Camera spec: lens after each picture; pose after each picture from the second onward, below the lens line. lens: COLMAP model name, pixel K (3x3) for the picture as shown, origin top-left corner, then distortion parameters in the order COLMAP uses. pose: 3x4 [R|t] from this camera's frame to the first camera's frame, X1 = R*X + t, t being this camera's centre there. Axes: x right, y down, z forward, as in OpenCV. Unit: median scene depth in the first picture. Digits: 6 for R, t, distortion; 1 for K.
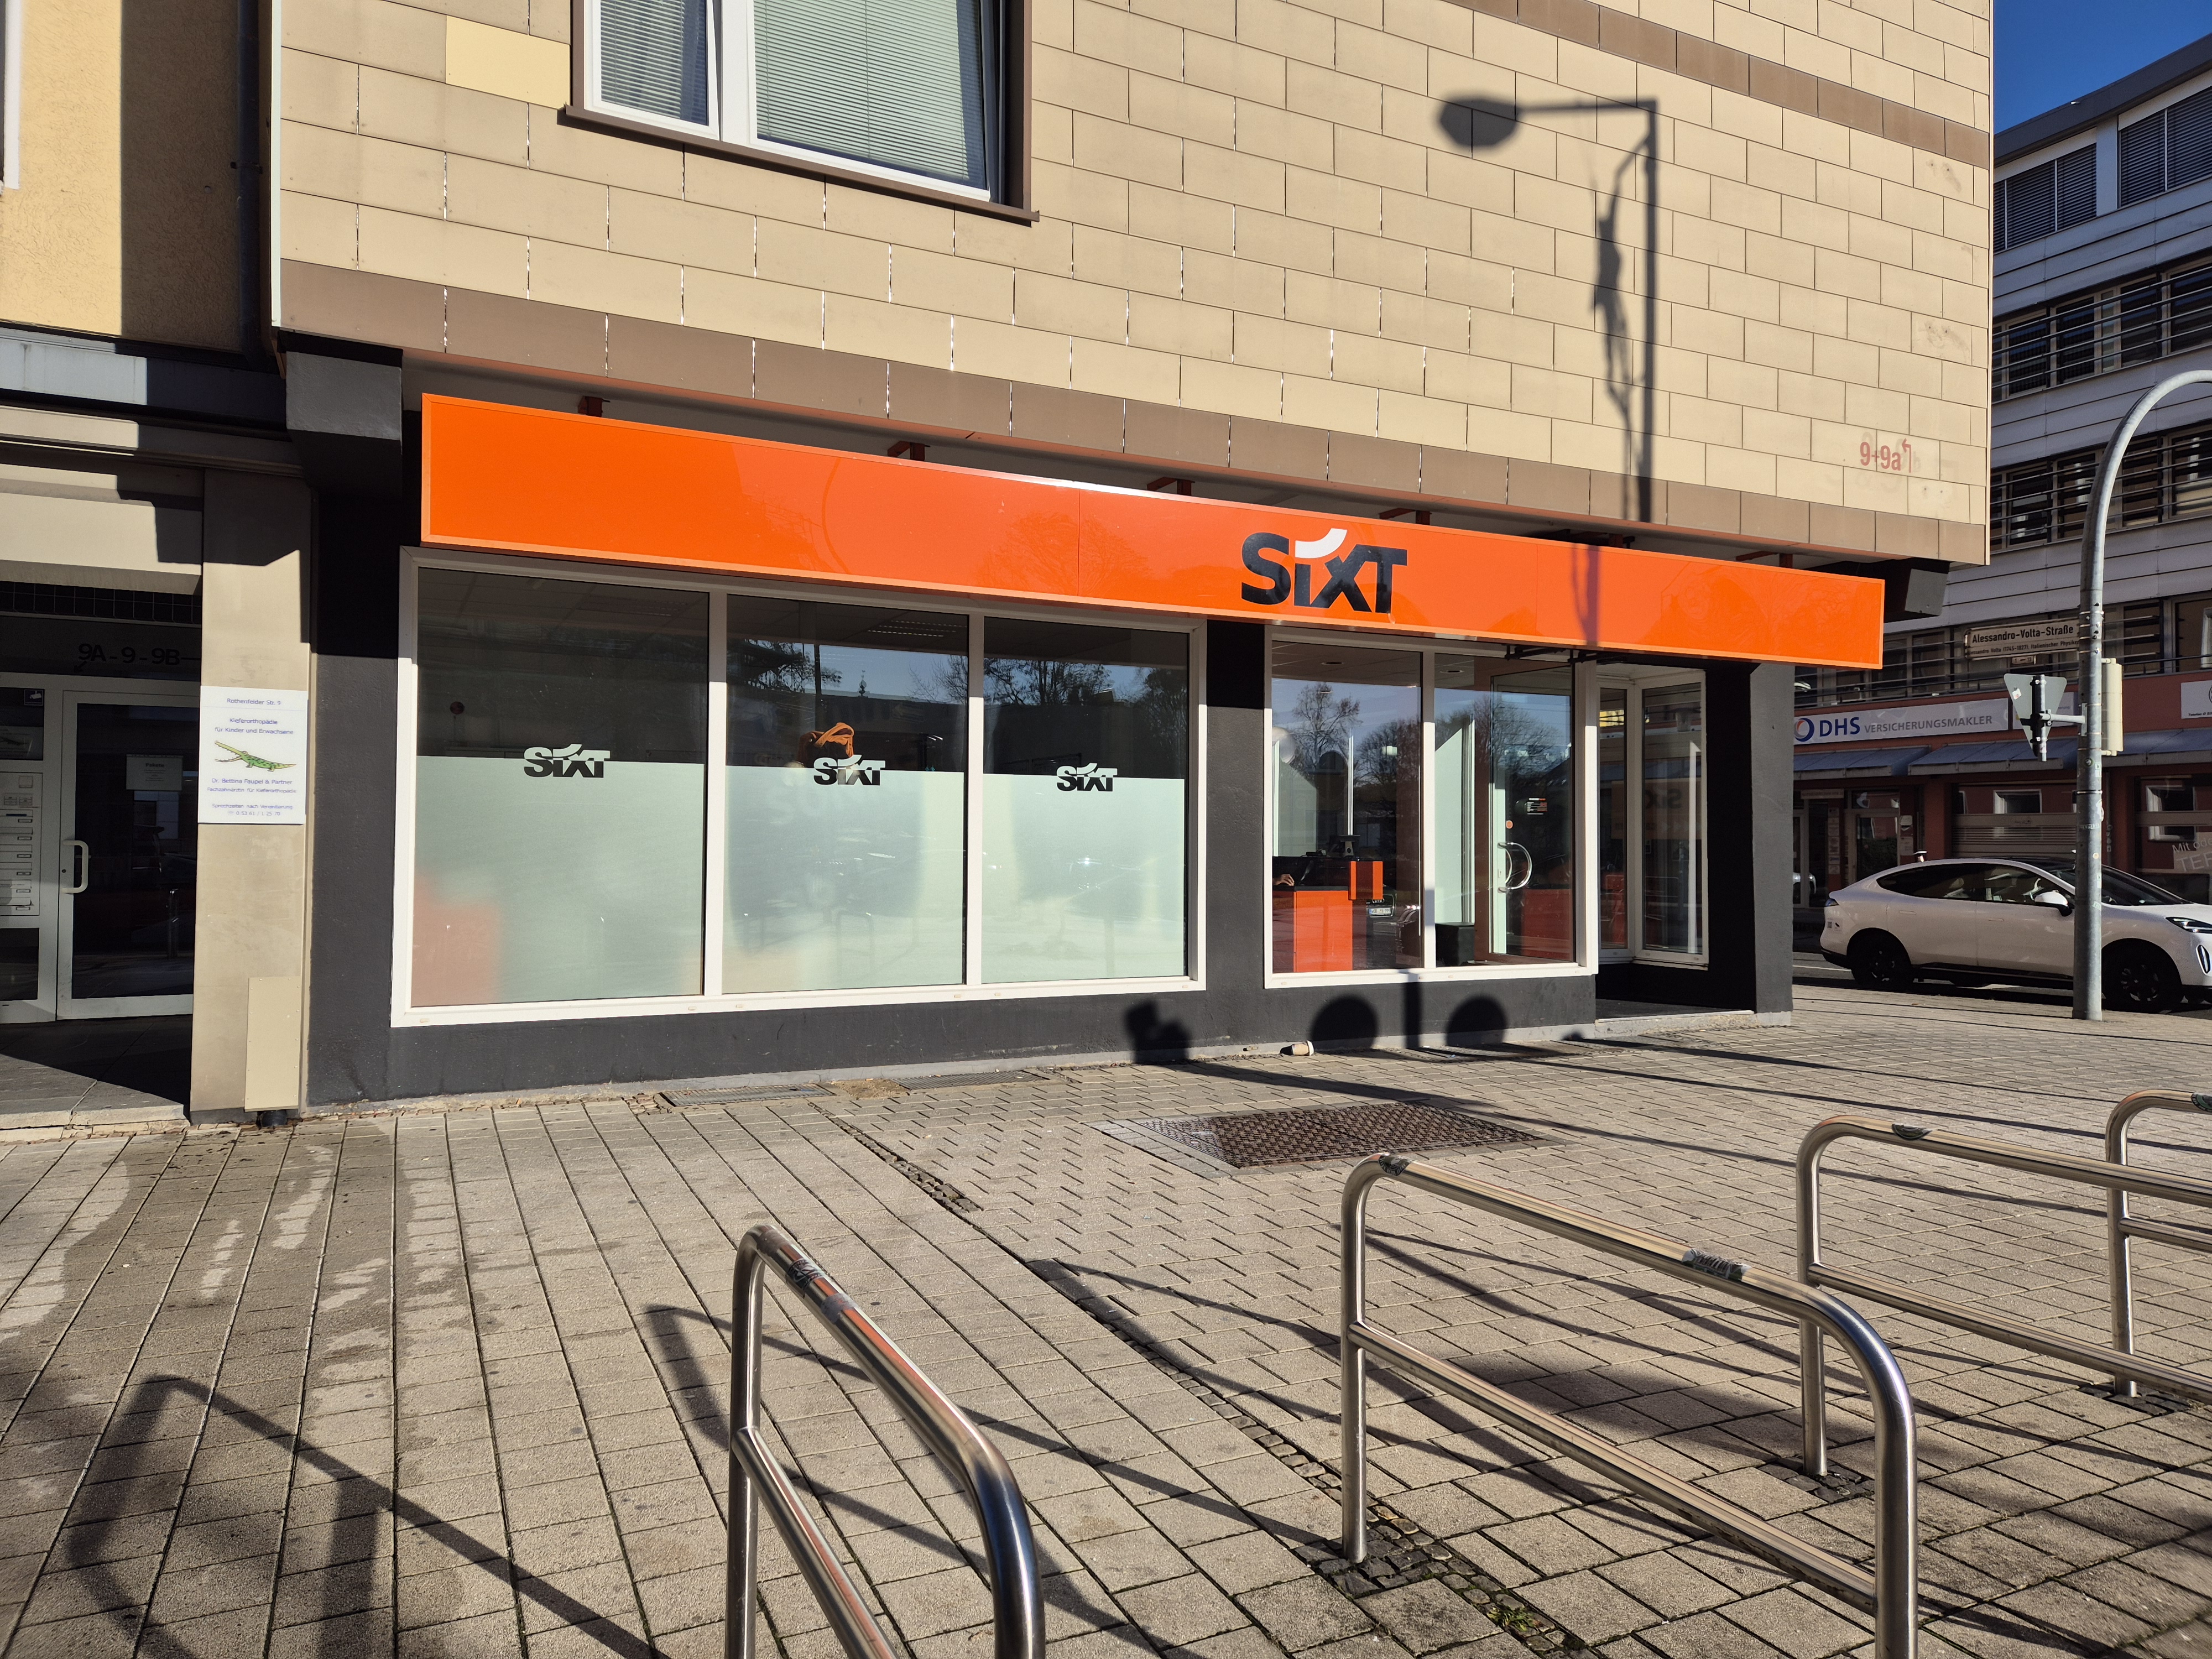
lens RADIAL K [[1480.3, 0, 1111.9], [0, 1480.3, 819.9], [0, 0, 1]] dist [0.029451, -0.000097]
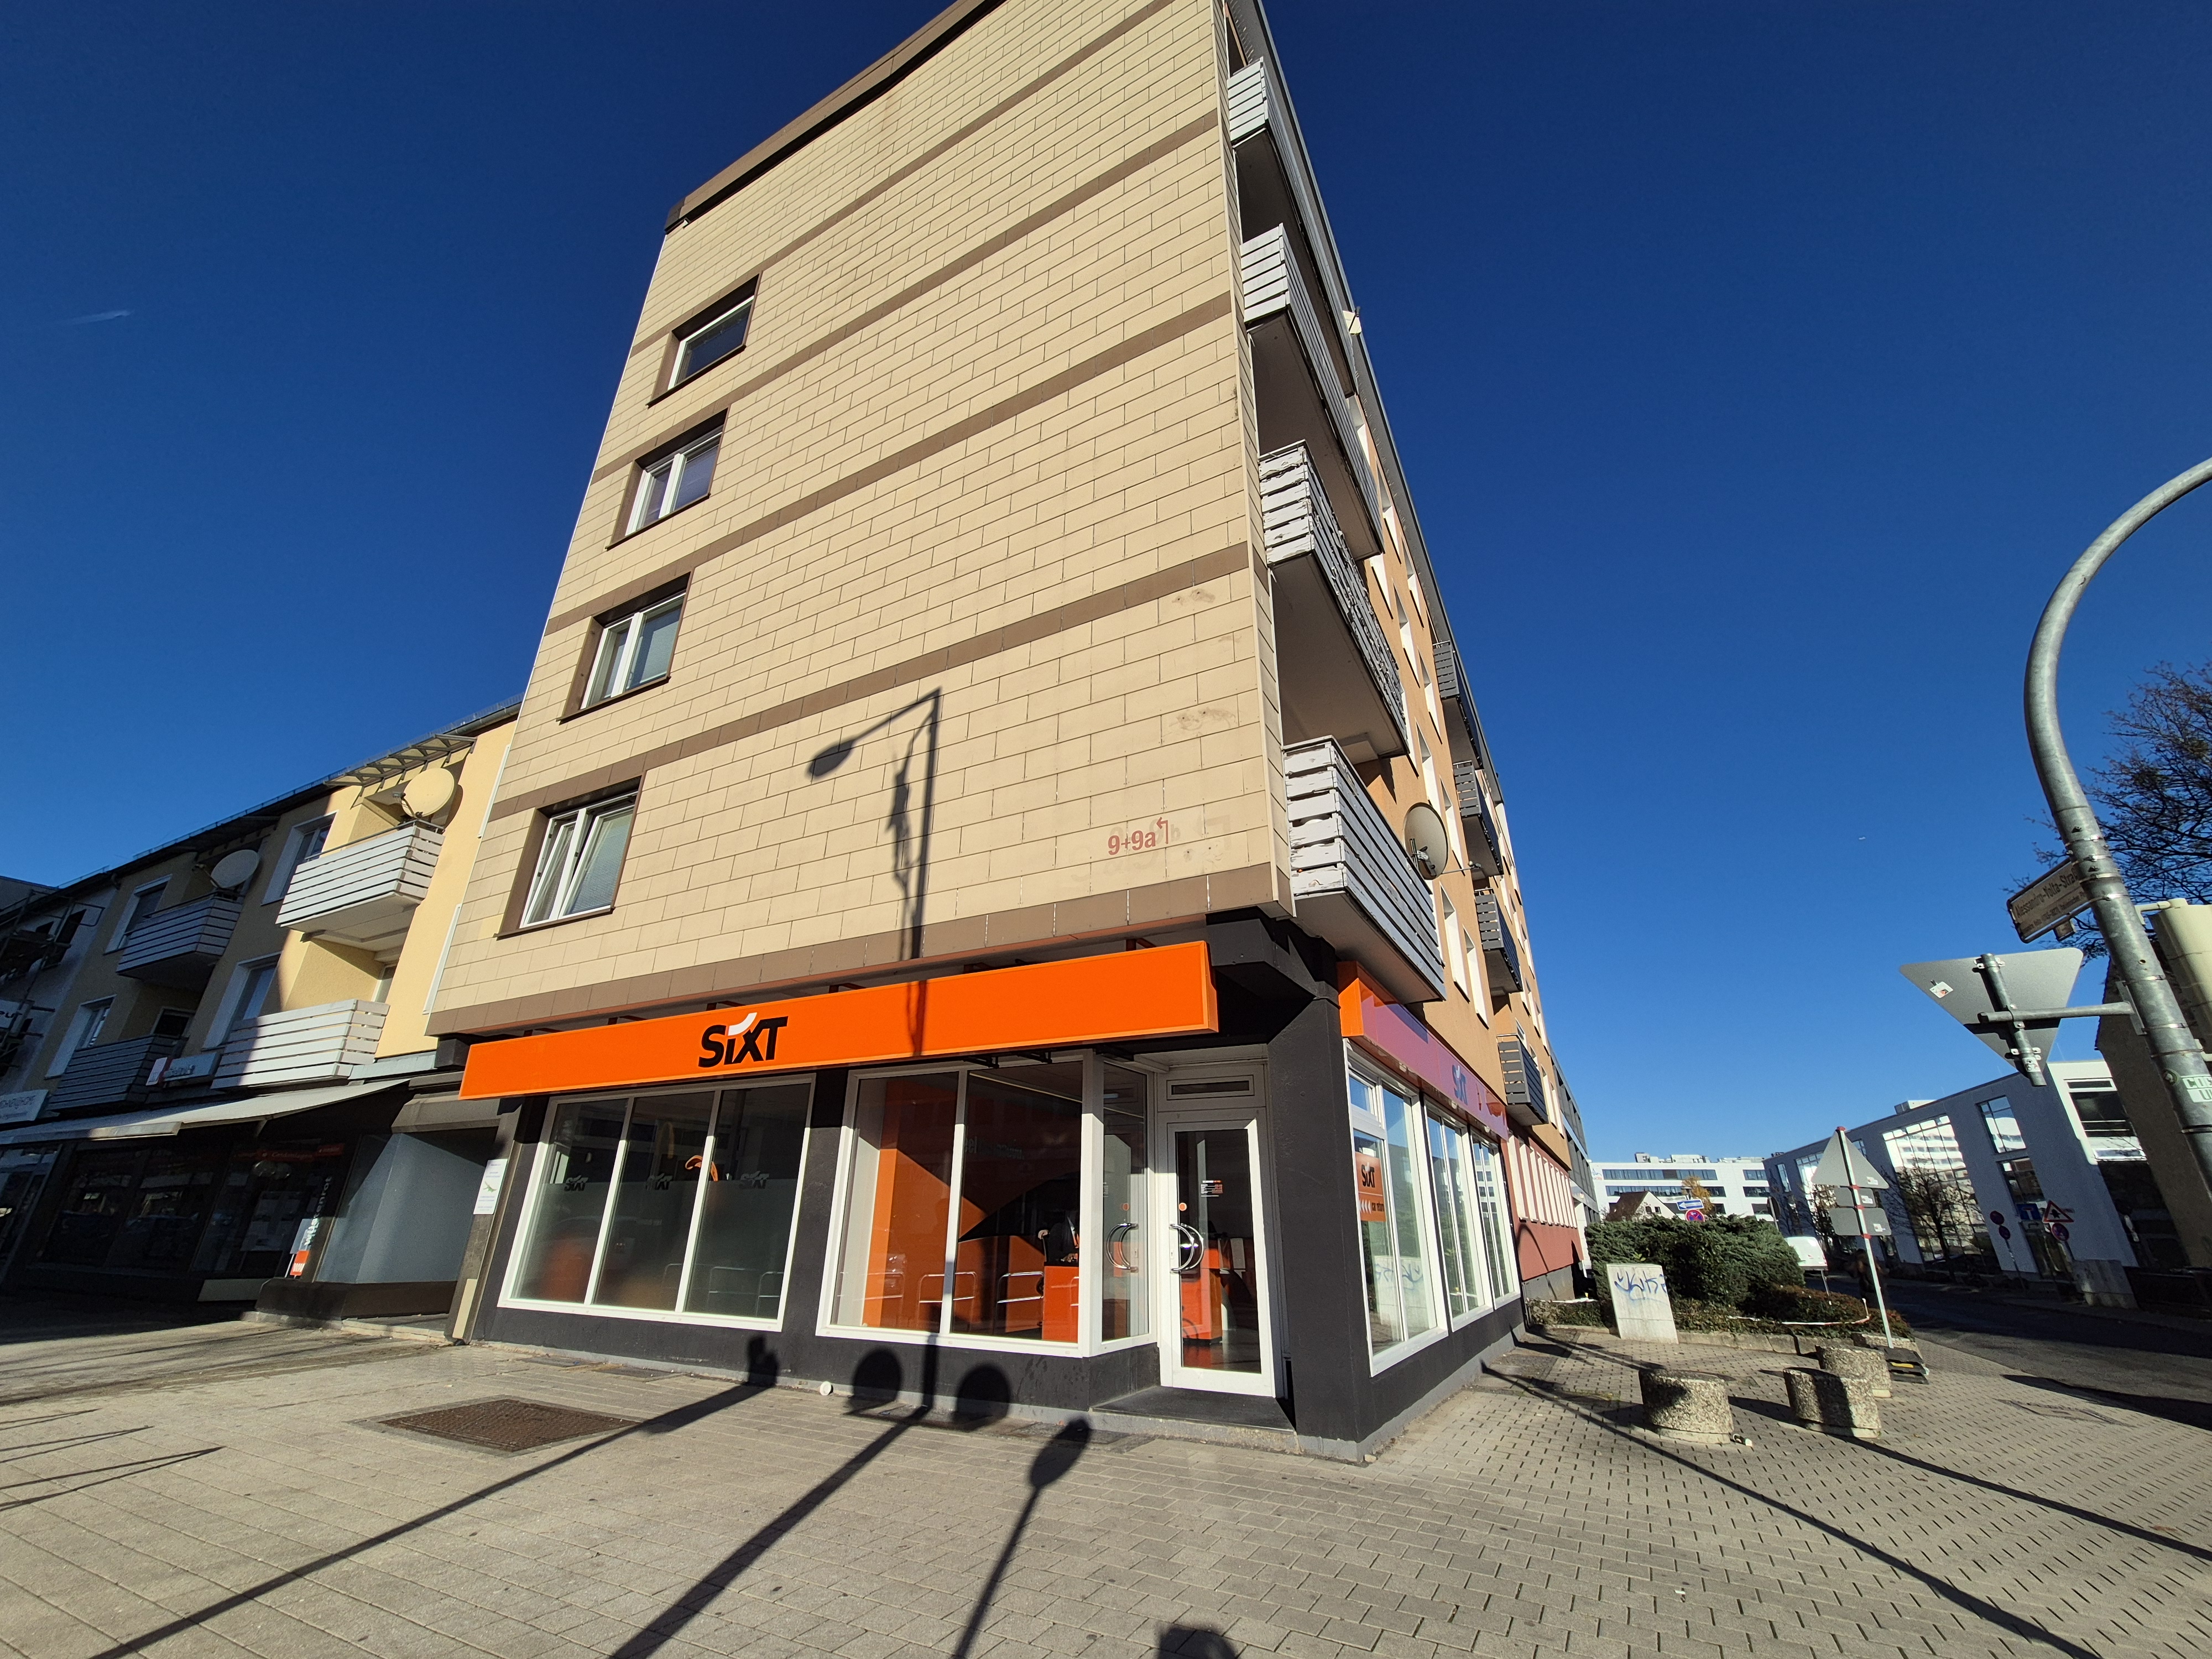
lens RADIAL K [[918.0, 0, 1097.6], [0, 918.0, 818.4], [0, 0, 1]] dist [0.038098, -0.037616]
pose [[0.571826, -0.334307, -0.749169, 1.125433], [0.007462, 0.915285, -0.402739, 0.020866], [0.820341, 0.224706, 0.525878, 0.672911]]
